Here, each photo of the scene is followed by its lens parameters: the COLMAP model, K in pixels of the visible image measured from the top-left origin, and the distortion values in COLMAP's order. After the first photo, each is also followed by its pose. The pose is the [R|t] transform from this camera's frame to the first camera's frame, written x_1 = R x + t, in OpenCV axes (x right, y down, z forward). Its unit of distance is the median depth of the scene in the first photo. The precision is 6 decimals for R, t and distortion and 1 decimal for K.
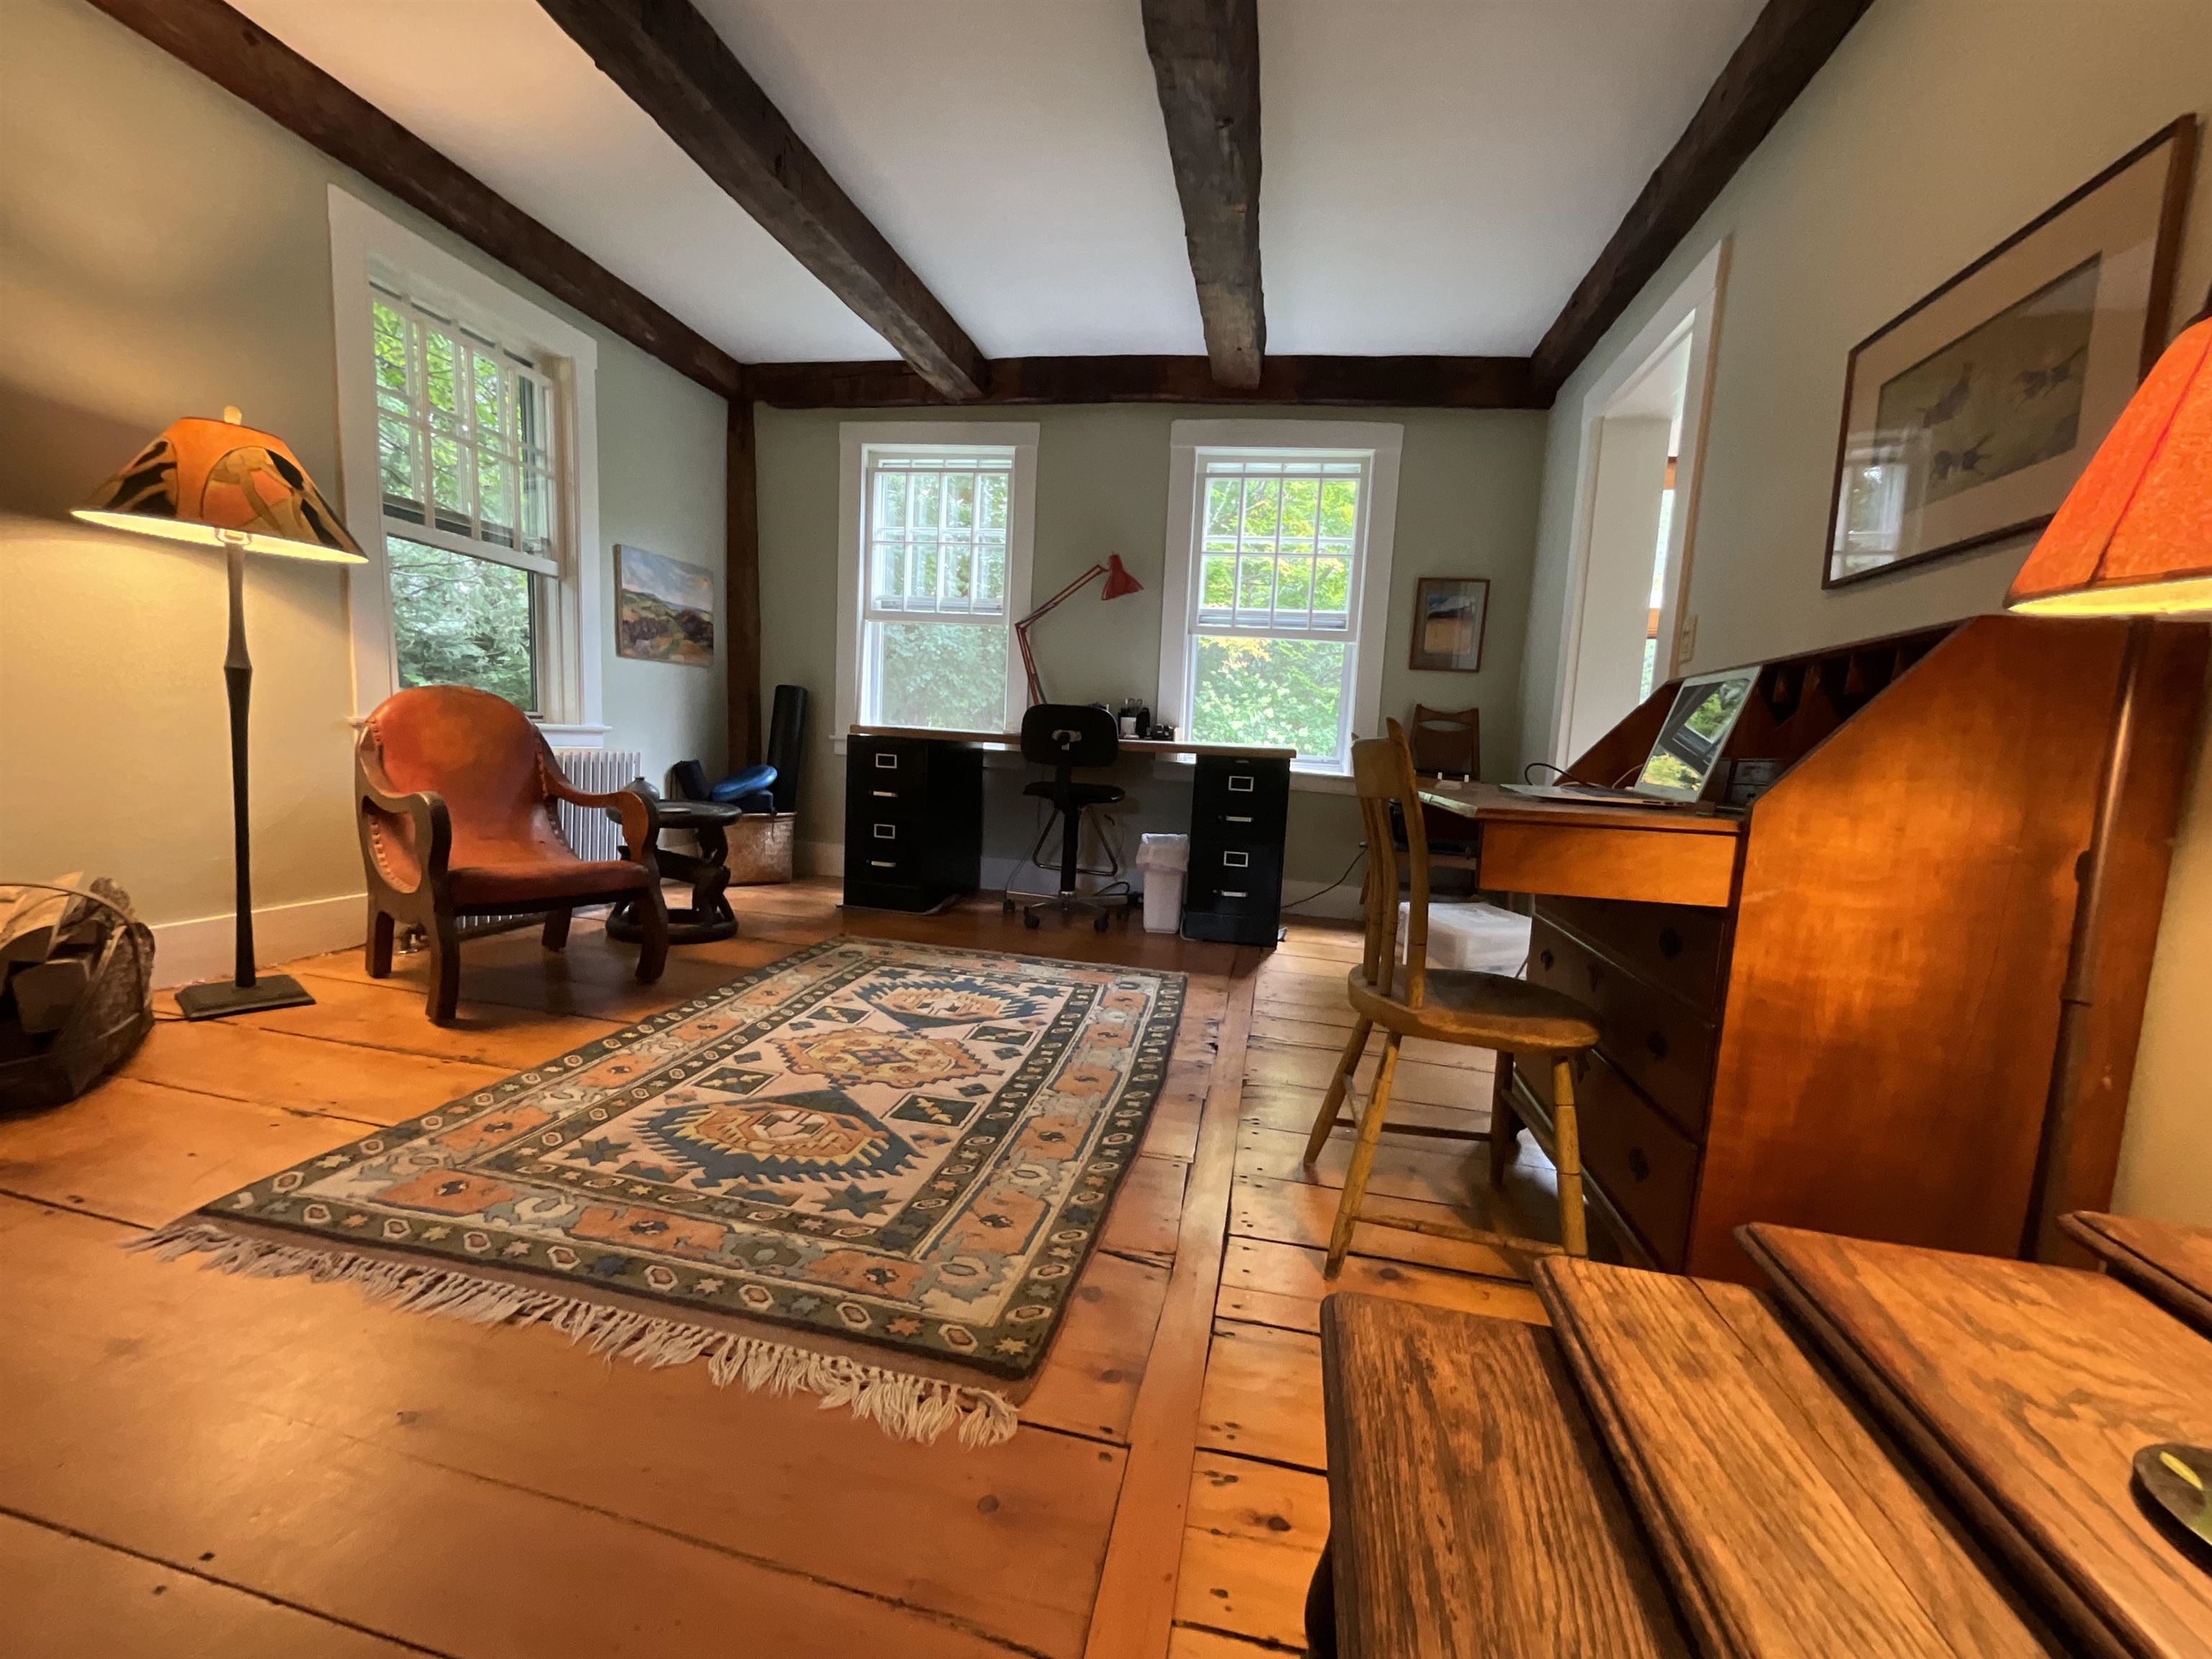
lens RADIAL K [[891.3, 0, 1105.0], [0, 891.3, 828.1], [0, 0, 1]] dist [-0.000578, -0.000532]
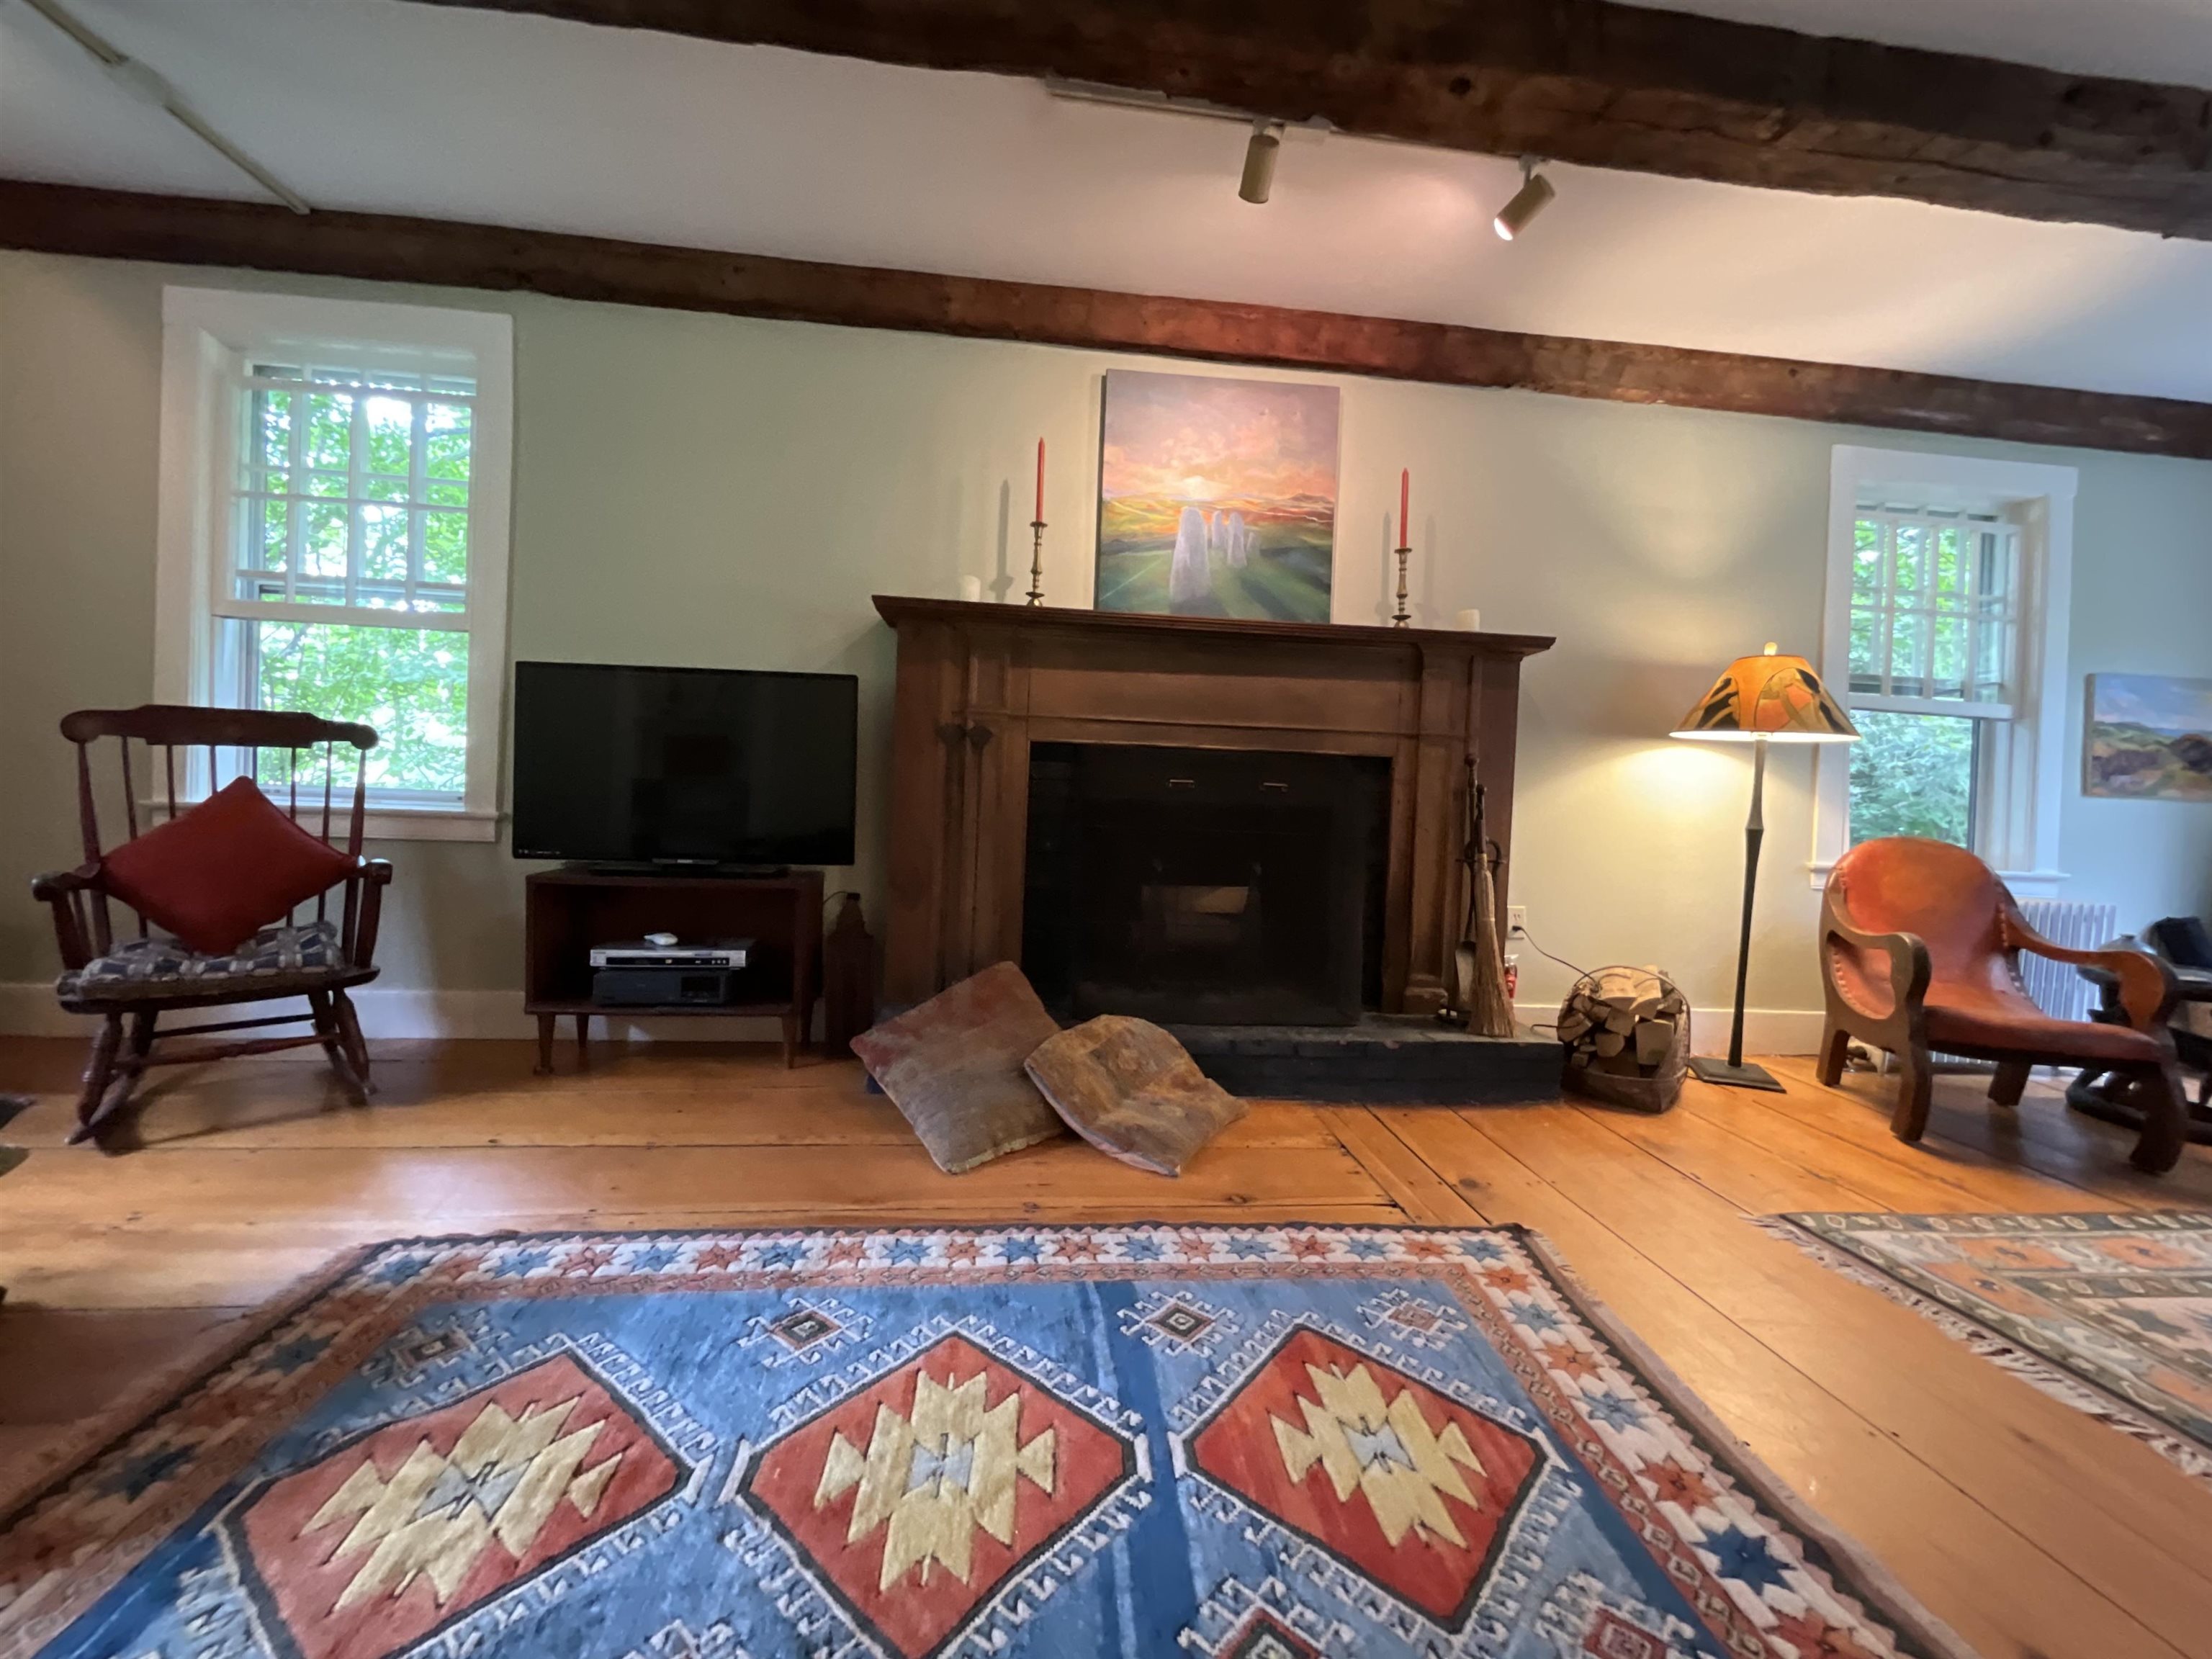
lens RADIAL K [[889.5, 0, 1104.9], [0, 889.5, 830.5], [0, 0, 1]] dist [-0.001733, -0.000706]
pose [[0.297358, -0.013512, -0.954670, 0.015756], [-0.121113, 0.991289, -0.051754, 0.008666], [0.947053, 0.131012, 0.293132, -0.238969]]
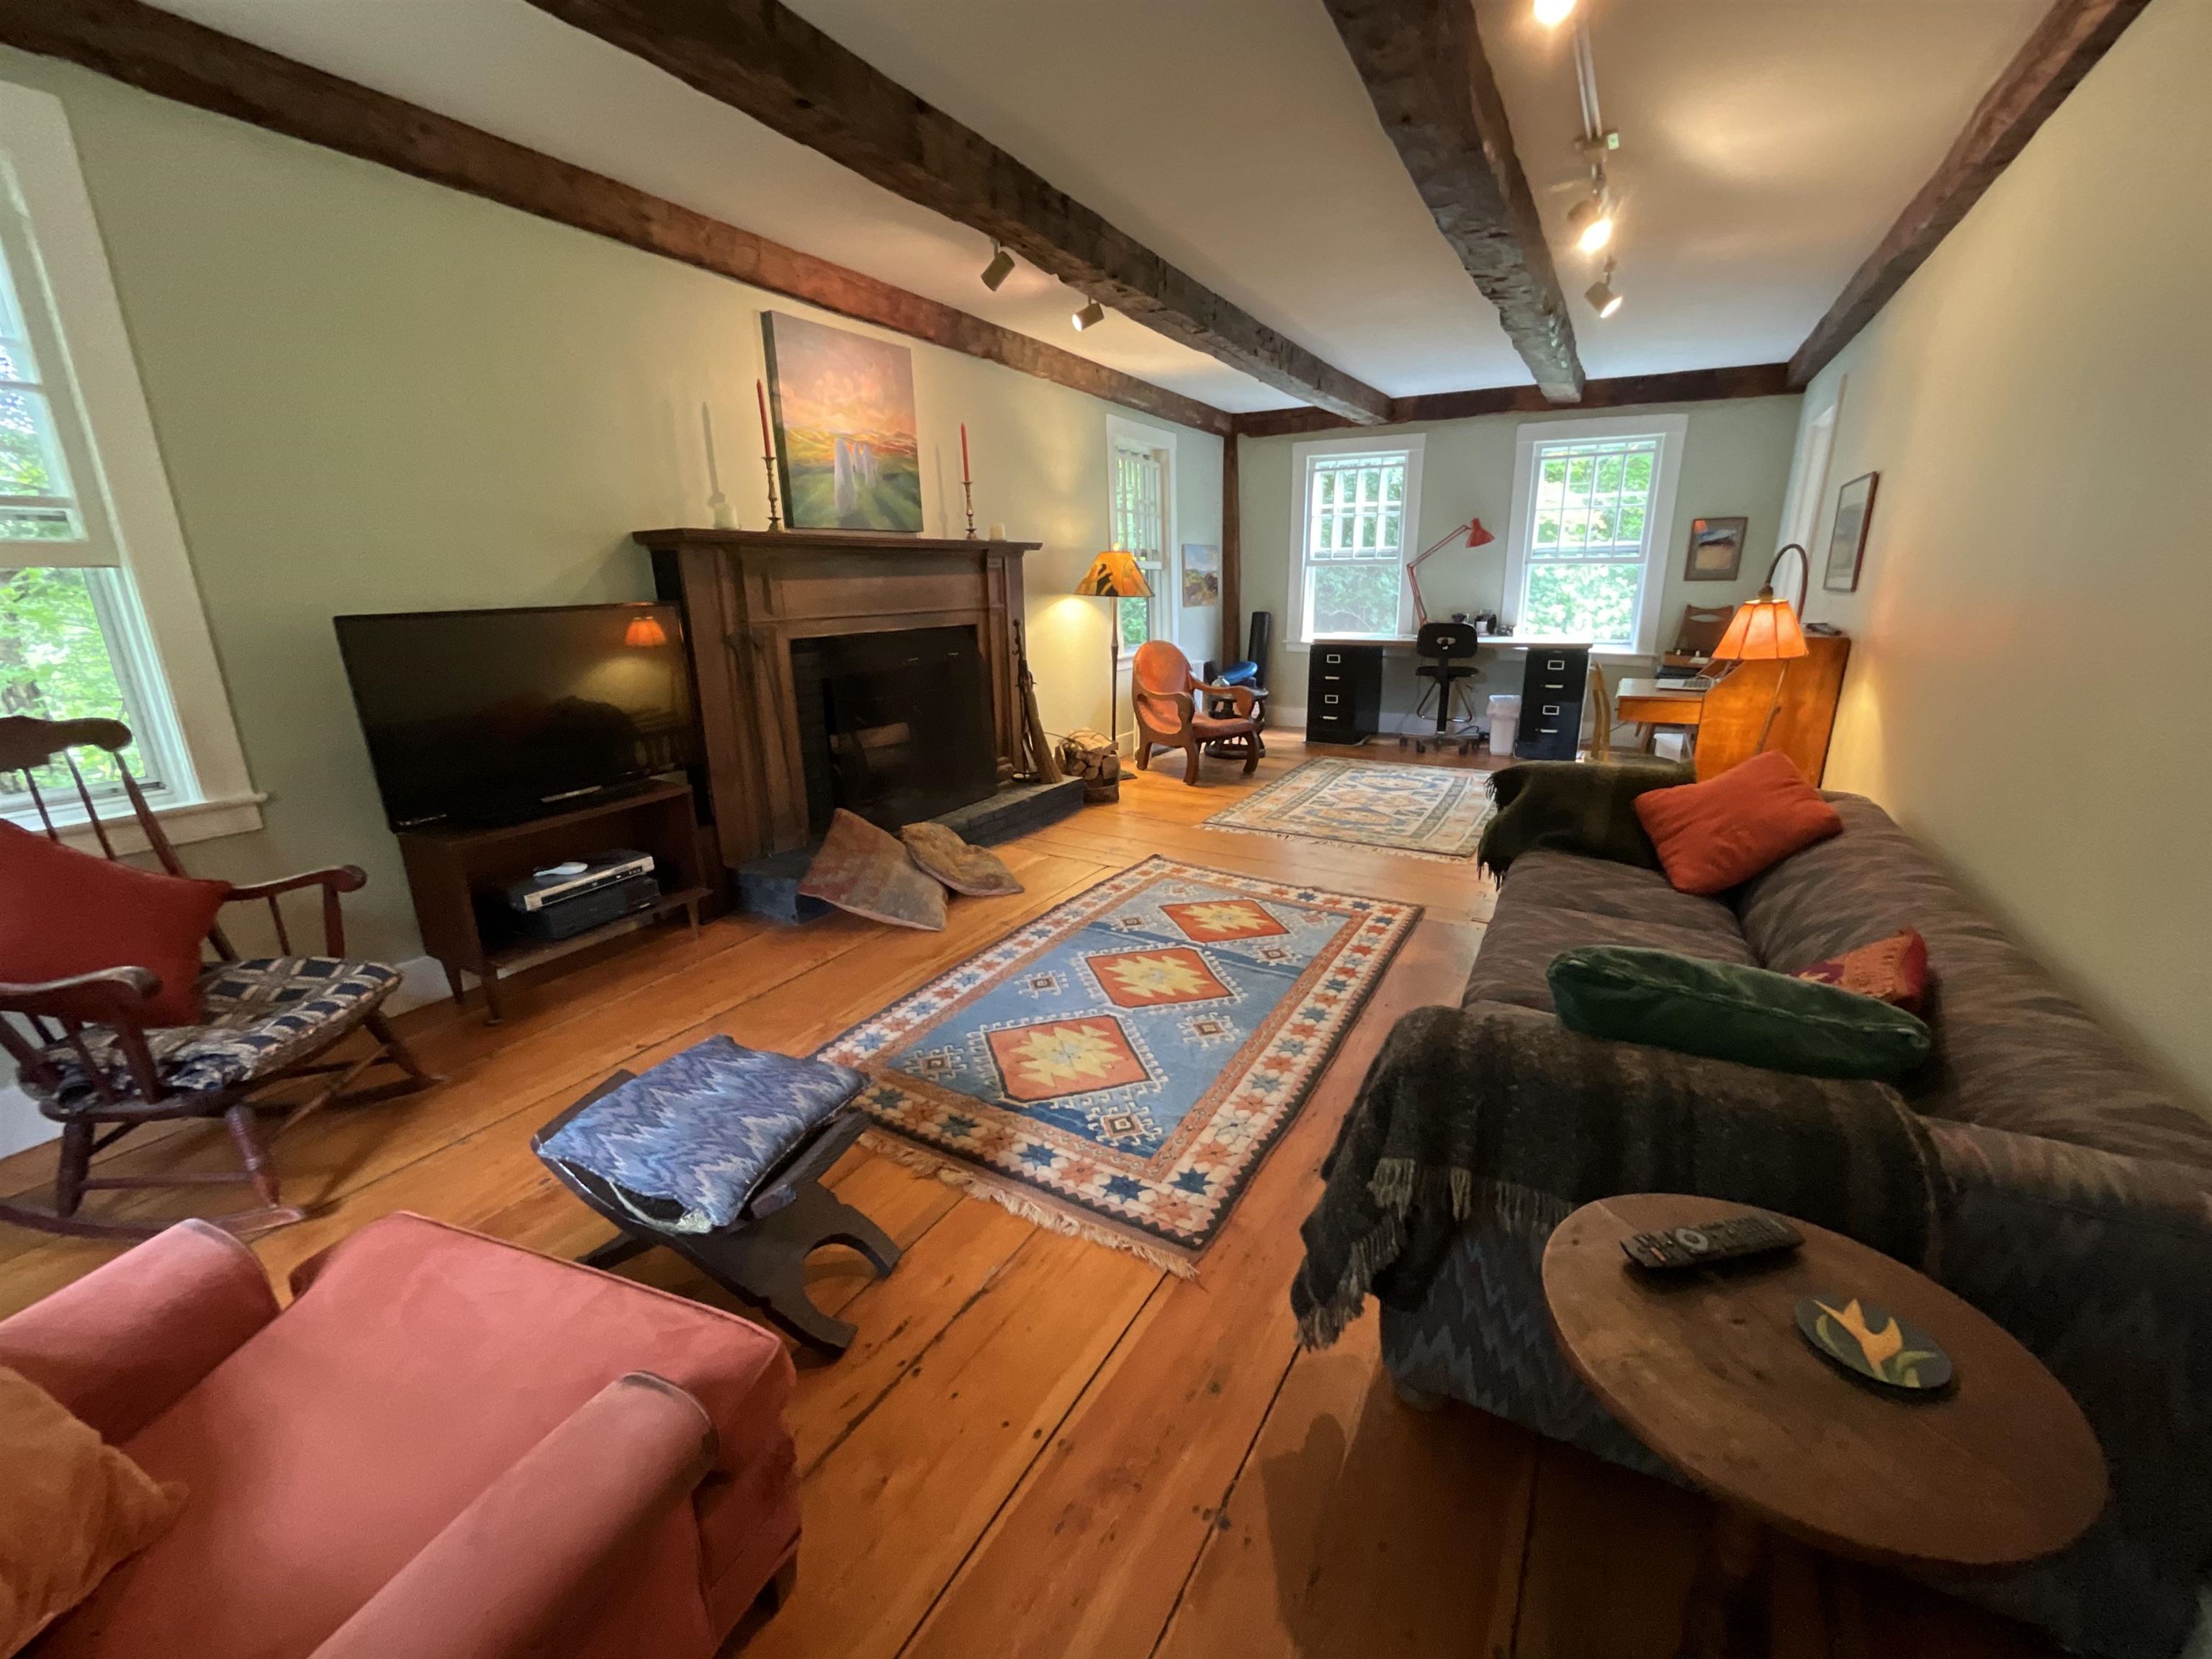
lens RADIAL K [[889.5, 0, 1104.9], [0, 889.5, 830.5], [0, 0, 1]] dist [-0.001733, -0.000706]
pose [[0.943652, 0.018898, -0.330400, -0.107614], [0.036114, 0.986526, 0.159571, -0.047231], [0.328964, -0.162511, 0.930254, -1.059679]]
